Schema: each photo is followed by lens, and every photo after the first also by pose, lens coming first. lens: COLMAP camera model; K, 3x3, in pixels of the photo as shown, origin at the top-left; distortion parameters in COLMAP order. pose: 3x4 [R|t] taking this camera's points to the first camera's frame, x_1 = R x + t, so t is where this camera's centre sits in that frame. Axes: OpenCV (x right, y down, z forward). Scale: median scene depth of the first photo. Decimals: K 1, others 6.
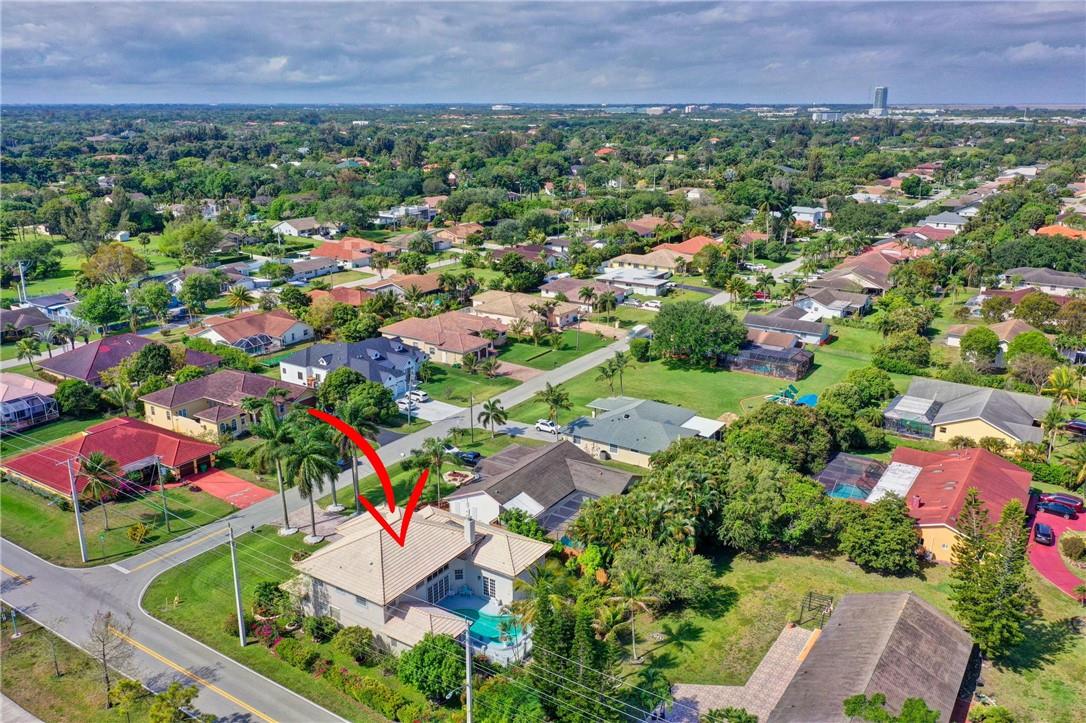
lens RADIAL K [[860.9, 0, 541.6], [0, 860.9, 347.0], [0, 0, 1]] dist [0.002754, -0.001974]
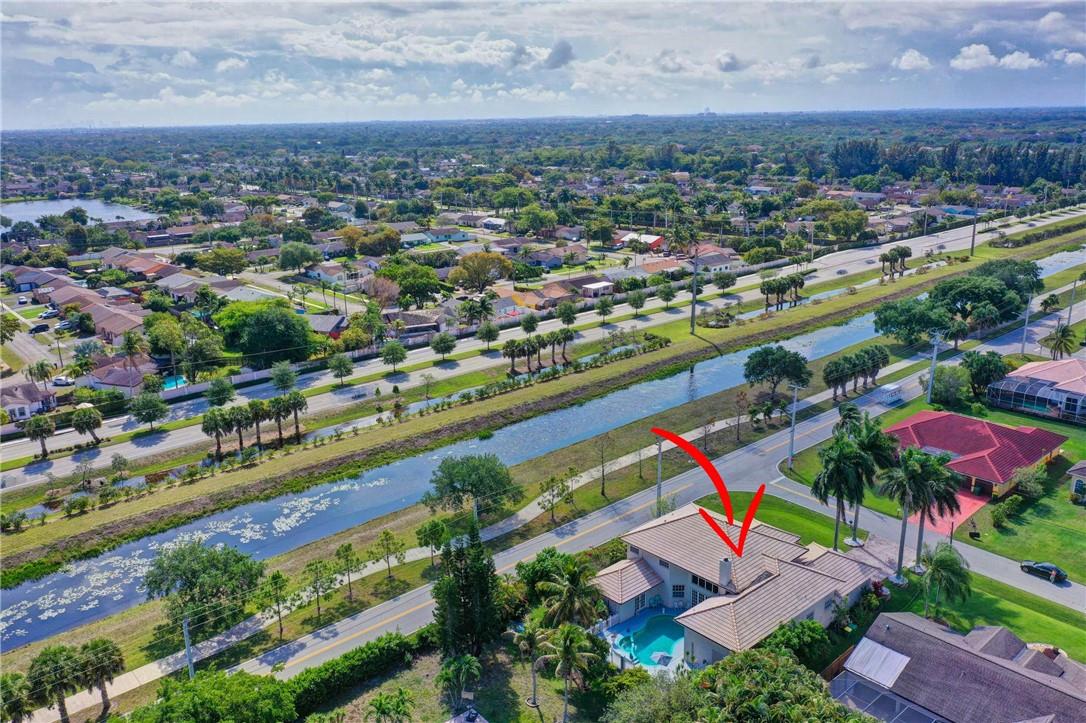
lens RADIAL K [[855.0, 0, 543.0], [0, 855.0, 361.5], [0, 0, 1]] dist [-0.002377, -0.000229]
pose [[-0.257649, 0.276727, -0.925764, 0.573636], [-0.241628, 0.909217, 0.339028, -0.194214], [0.935539, 0.311040, -0.167394, 0.695180]]
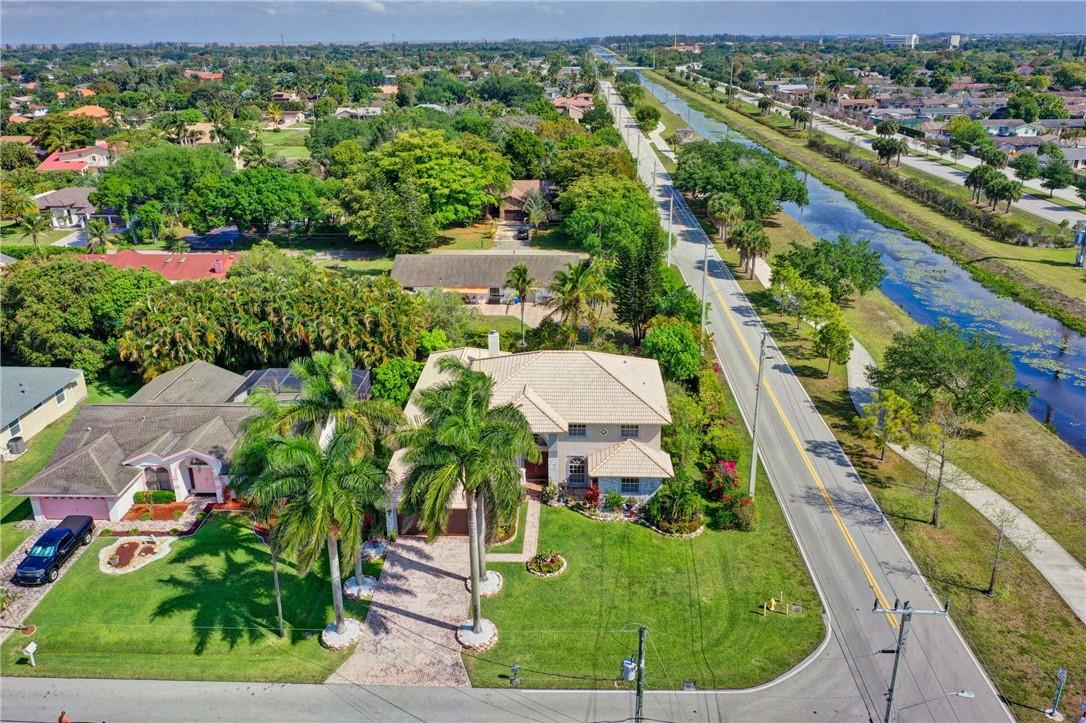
lens RADIAL K [[860.9, 0, 541.6], [0, 860.9, 347.0], [0, 0, 1]] dist [0.002754, -0.001974]
pose [[-0.520616, -0.280141, 0.806523, -0.579494], [0.244759, 0.856020, 0.455327, -0.108256], [-0.817956, 0.434454, -0.377091, 0.974775]]
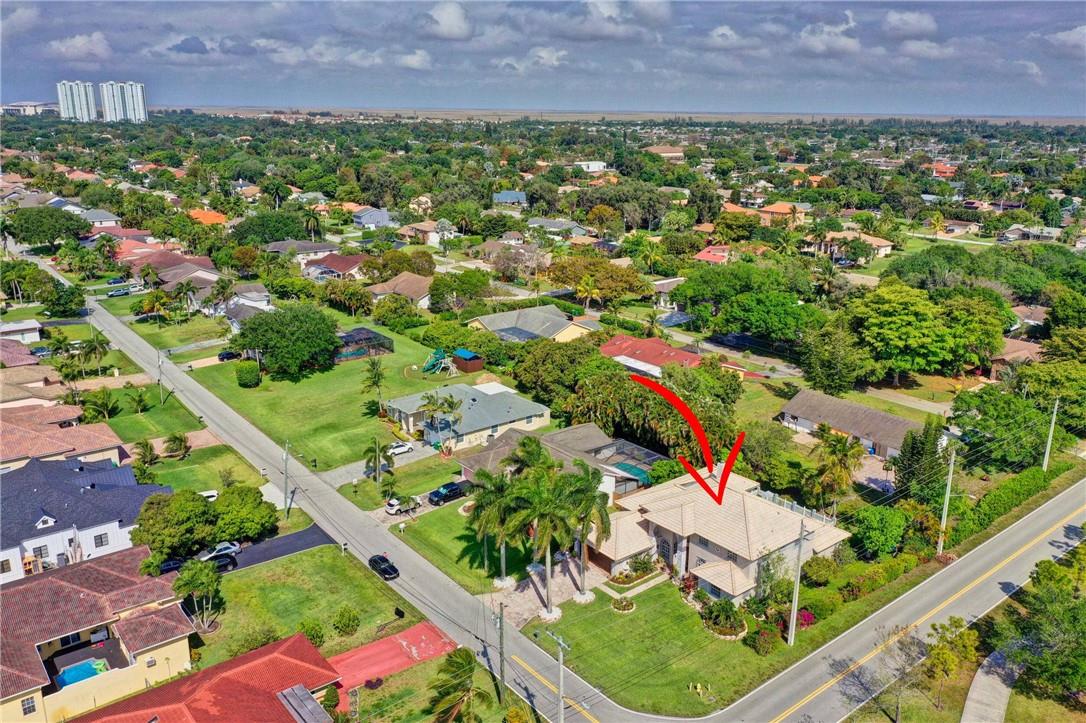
lens RADIAL K [[860.9, 0, 541.6], [0, 860.9, 347.0], [0, 0, 1]] dist [0.002754, -0.001974]
pose [[0.299344, -0.248603, 0.921189, -0.887635], [0.248943, 0.952370, 0.176123, -0.154585], [-0.921098, 0.176602, 0.346974, 0.614388]]
